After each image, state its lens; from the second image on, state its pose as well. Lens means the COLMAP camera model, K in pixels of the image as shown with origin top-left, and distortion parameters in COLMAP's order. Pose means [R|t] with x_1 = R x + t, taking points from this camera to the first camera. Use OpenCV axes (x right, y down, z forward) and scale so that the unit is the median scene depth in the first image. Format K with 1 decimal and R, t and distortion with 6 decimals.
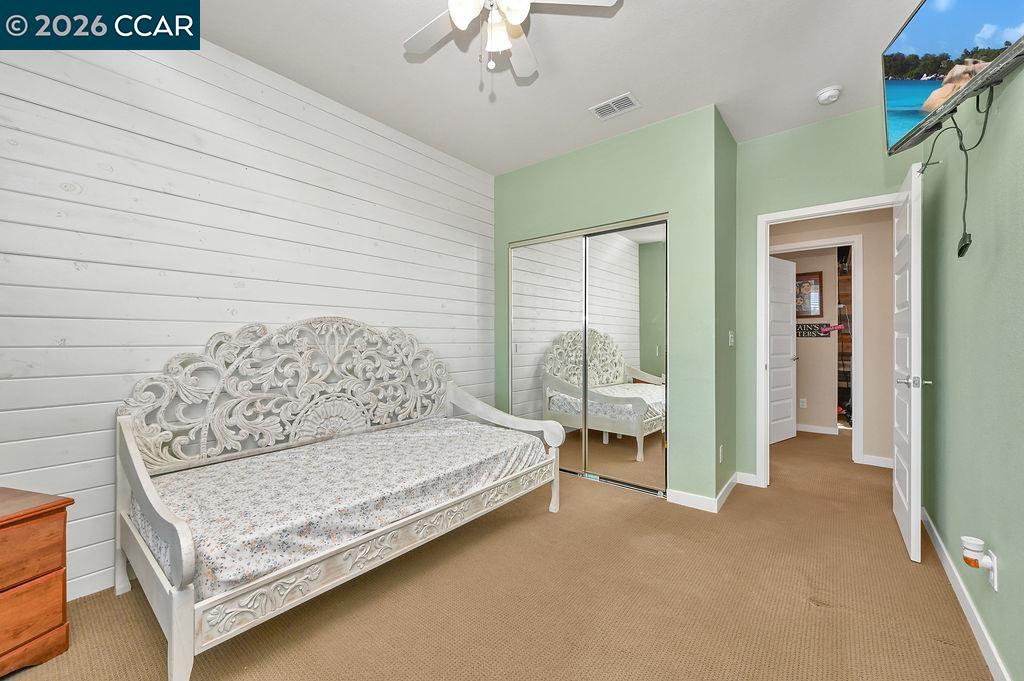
lens RADIAL K [[403.0, 0, 510.4], [0, 403.0, 340.4], [0, 0, 1]] dist [0.001522, -0.000169]
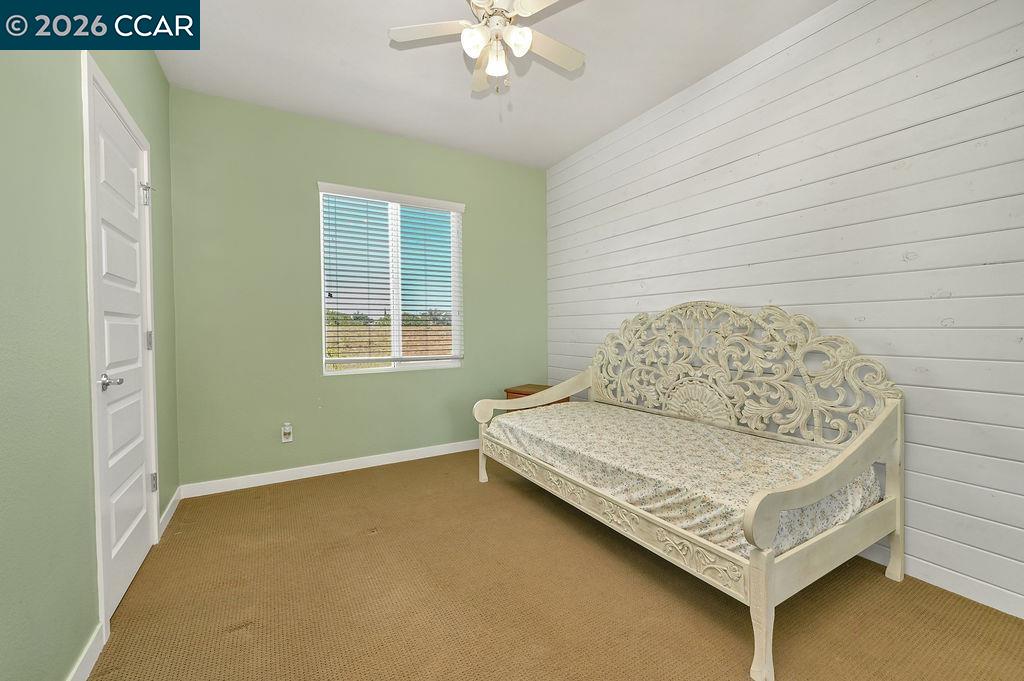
lens RADIAL K [[403.0, 0, 508.2], [0, 403.0, 336.0], [0, 0, 1]] dist [0.001522, -0.000169]
pose [[-0.344993, 0.019517, -0.938402, 0.685487], [0.004378, 0.999806, 0.019184, 0.006875], [0.938595, 0.002511, -0.345012, 0.930232]]
